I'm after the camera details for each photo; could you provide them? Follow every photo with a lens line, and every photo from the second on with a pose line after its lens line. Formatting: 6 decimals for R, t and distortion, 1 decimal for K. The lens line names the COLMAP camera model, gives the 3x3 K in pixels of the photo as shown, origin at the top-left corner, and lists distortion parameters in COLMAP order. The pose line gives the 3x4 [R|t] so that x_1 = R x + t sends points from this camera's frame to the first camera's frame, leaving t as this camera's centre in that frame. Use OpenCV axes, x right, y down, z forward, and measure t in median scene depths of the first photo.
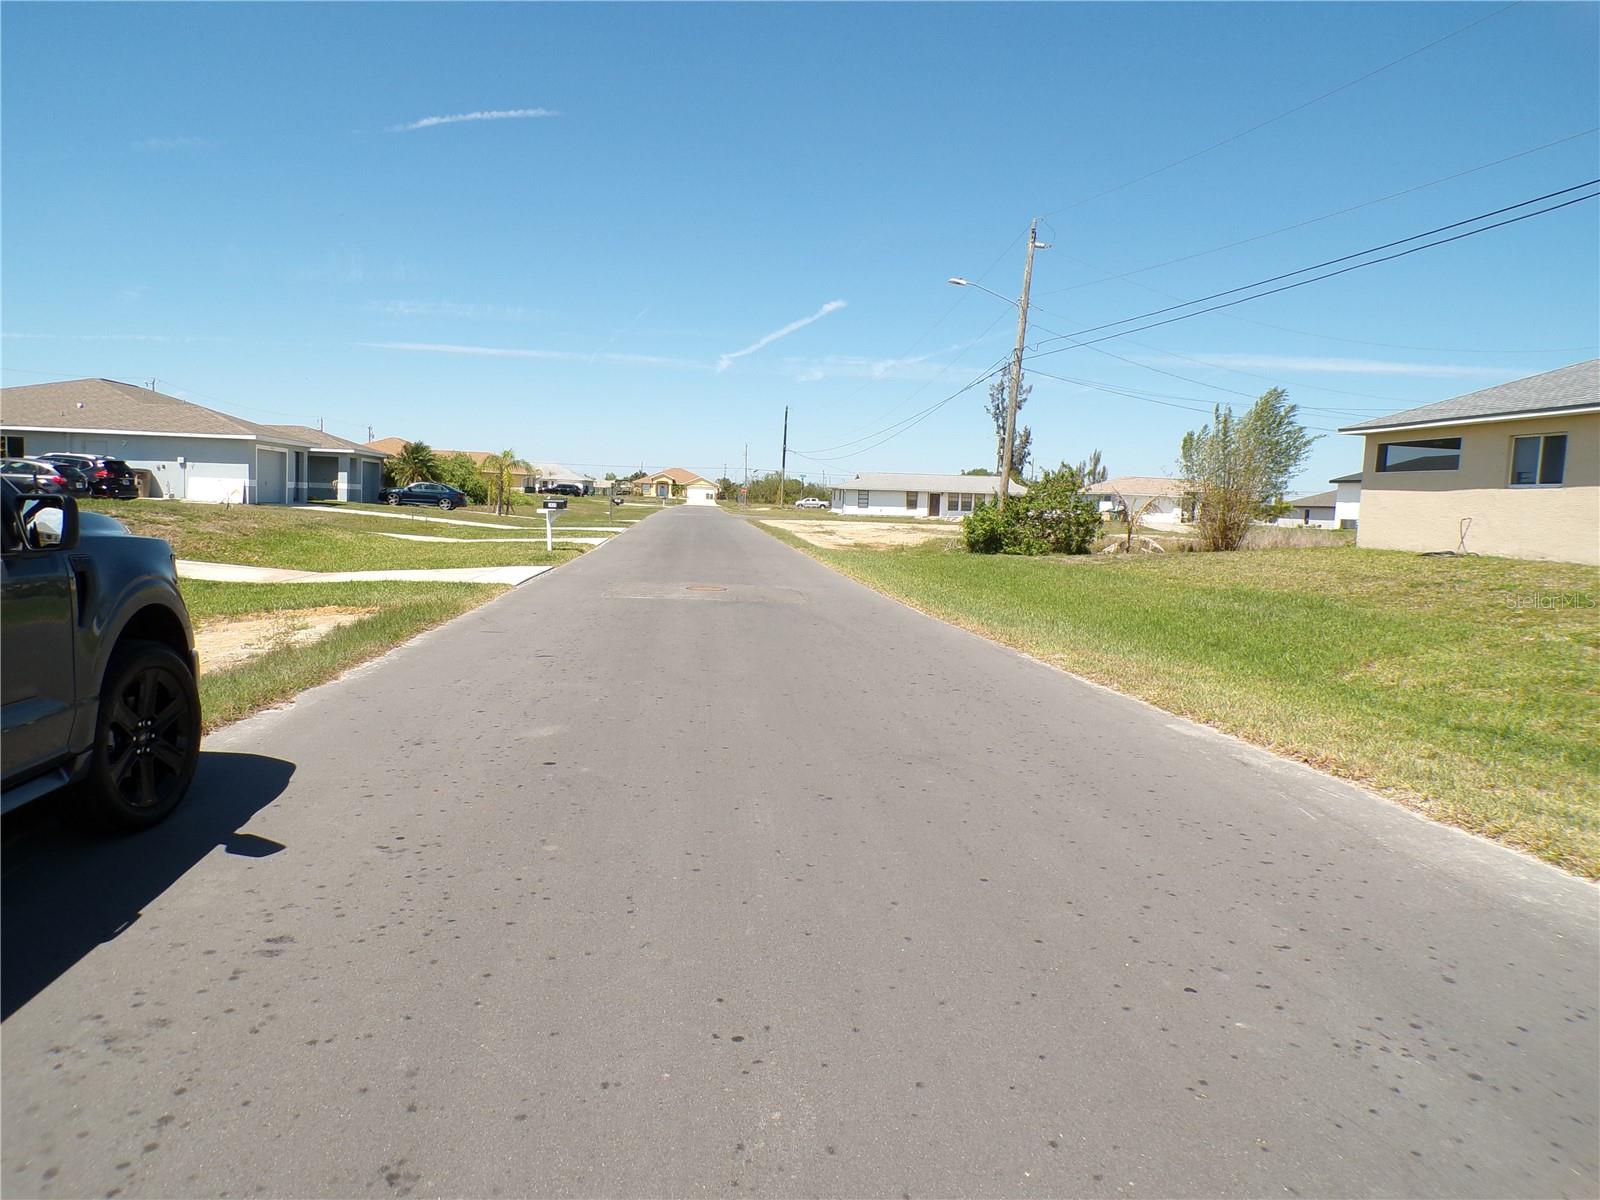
lens RADIAL K [[1100.5, 0, 796.9], [0, 1100.5, 597.0], [0, 0, 1]] dist [-0.051080, 0.029828]
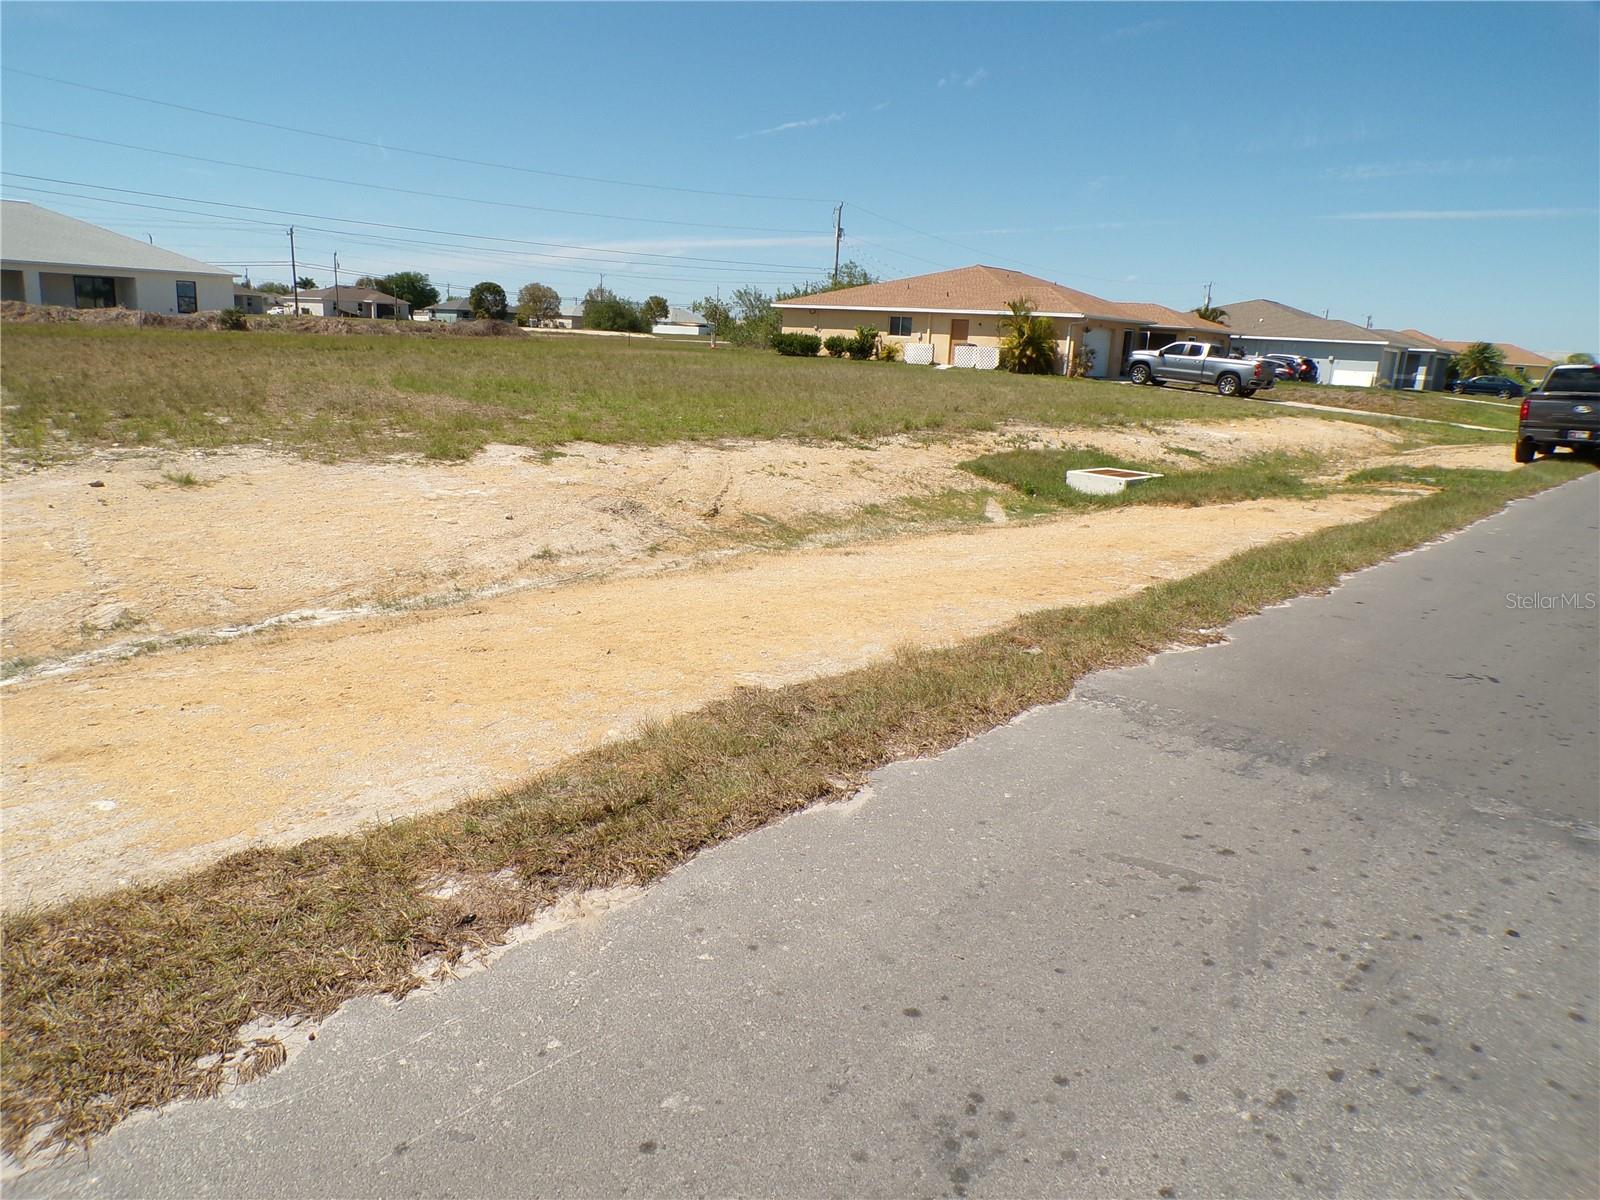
lens RADIAL K [[1100.5, 0, 787.7], [0, 1100.5, 599.7], [0, 0, 1]] dist [-0.051080, 0.029828]
pose [[0.694083, 0.164766, -0.700786, 0.011803], [-0.087596, 0.985552, 0.144961, 0.043651], [0.714546, -0.039229, 0.698488, -0.512864]]
